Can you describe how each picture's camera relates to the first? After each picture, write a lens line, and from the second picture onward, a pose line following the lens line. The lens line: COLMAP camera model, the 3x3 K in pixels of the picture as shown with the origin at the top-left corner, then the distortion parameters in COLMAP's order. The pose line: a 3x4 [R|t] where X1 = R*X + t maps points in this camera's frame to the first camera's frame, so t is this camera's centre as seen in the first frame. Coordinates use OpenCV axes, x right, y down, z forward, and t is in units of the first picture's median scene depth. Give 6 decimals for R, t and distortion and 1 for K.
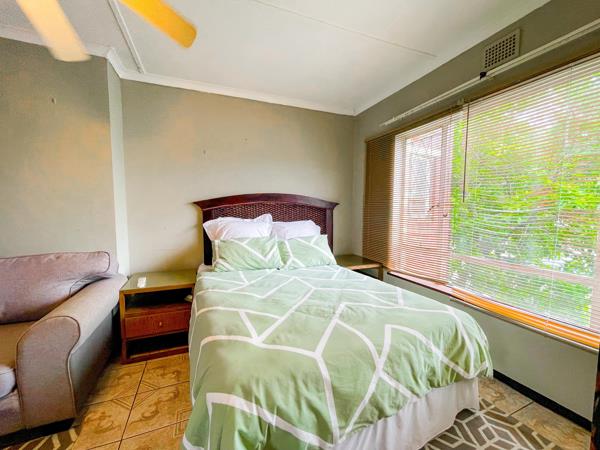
lens RADIAL K [[243.6, 0, 295.4], [0, 243.6, 226.2], [0, 0, 1]] dist [0.000499, 0.000519]
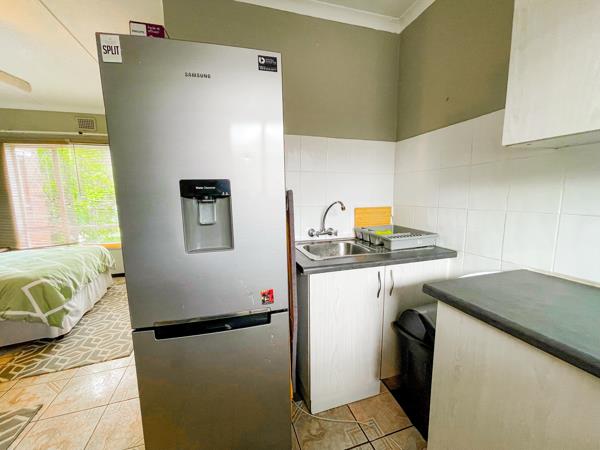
lens RADIAL K [[246.2, 0, 296.7], [0, 246.2, 227.2], [0, 0, 1]] dist [0.000630, -0.000013]
pose [[0.084158, -0.137614, 0.986904, -0.928307], [0.093332, 0.987152, 0.129690, 0.035185], [-0.992072, 0.081195, 0.095920, -0.702526]]
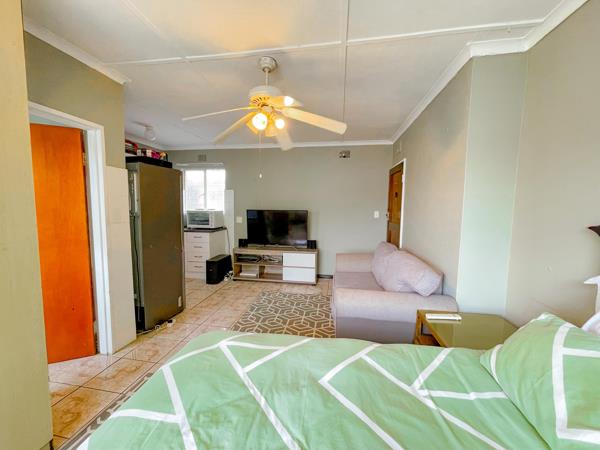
lens RADIAL K [[243.6, 0, 295.4], [0, 243.6, 226.2], [0, 0, 1]] dist [0.000499, 0.000519]
pose [[-0.529491, 0.063163, -0.845961, 0.318812], [-0.079138, 0.989198, 0.123391, -0.136839], [0.844616, 0.132282, -0.518772, 0.938268]]
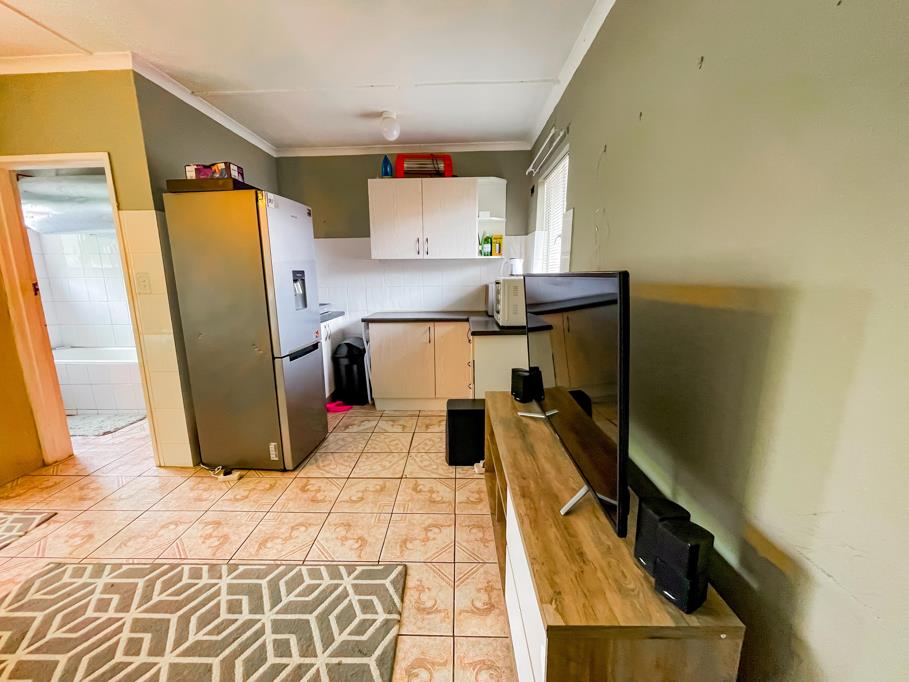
lens RADIAL K [[369.0, 0, 447.5], [0, 369.0, 342.8], [0, 0, 1]] dist [0.000499, 0.000519]
pose [[-0.914170, -0.066953, 0.399762, -1.439227], [0.039696, 0.966733, 0.252688, -0.060324], [-0.403381, 0.246869, -0.881101, 0.386007]]
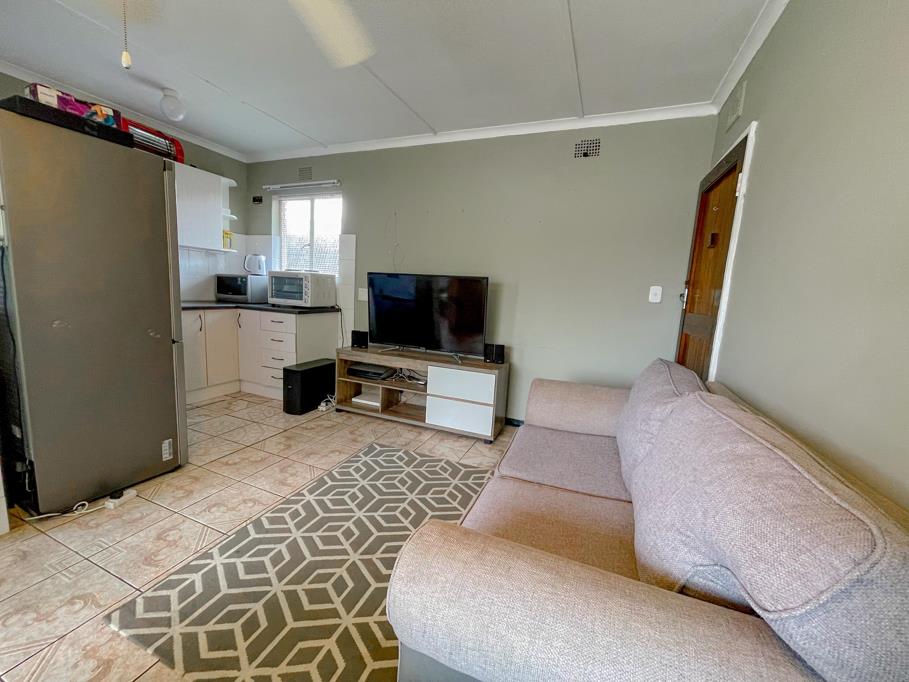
lens RADIAL K [[369.0, 0, 447.5], [0, 369.0, 342.8], [0, 0, 1]] dist [0.000499, 0.000519]
pose [[-0.703259, 0.059444, -0.708444, -0.350593], [-0.113007, 0.974482, 0.193946, -0.037057], [0.701895, 0.216453, -0.678595, 0.842260]]
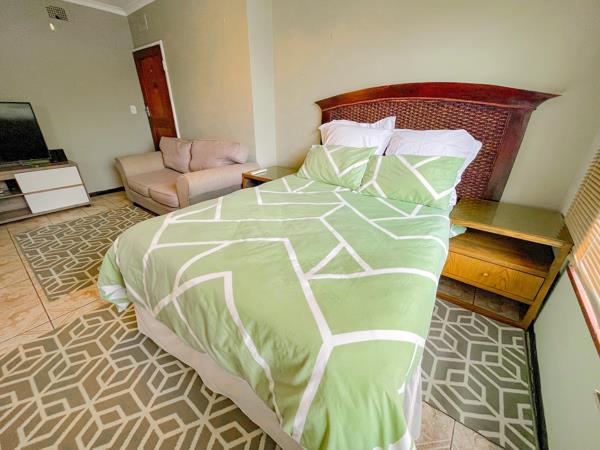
lens RADIAL K [[246.2, 0, 296.7], [0, 246.2, 227.2], [0, 0, 1]] dist [0.000630, -0.000013]
pose [[0.493315, 0.364516, -0.789790, 0.594636], [-0.066791, 0.921153, 0.383427, -0.012634], [0.867283, -0.136399, 0.478765, 0.491535]]
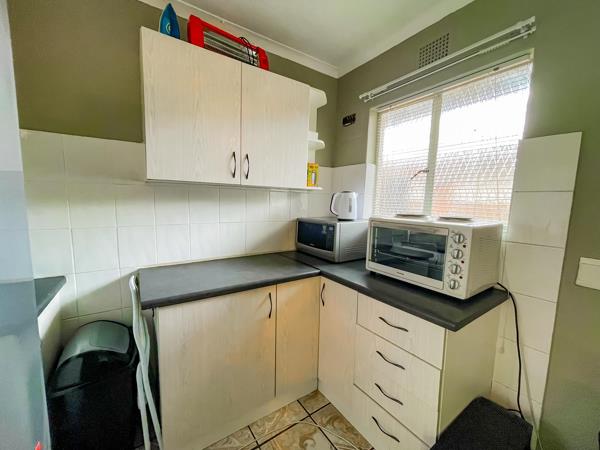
lens RADIAL K [[243.6, 0, 295.4], [0, 243.6, 226.2], [0, 0, 1]] dist [0.000499, 0.000519]
pose [[-0.977727, -0.005629, -0.209803, -0.659490], [-0.043534, 0.983338, 0.176495, -0.023654], [0.205314, 0.181697, -0.961682, -0.384782]]
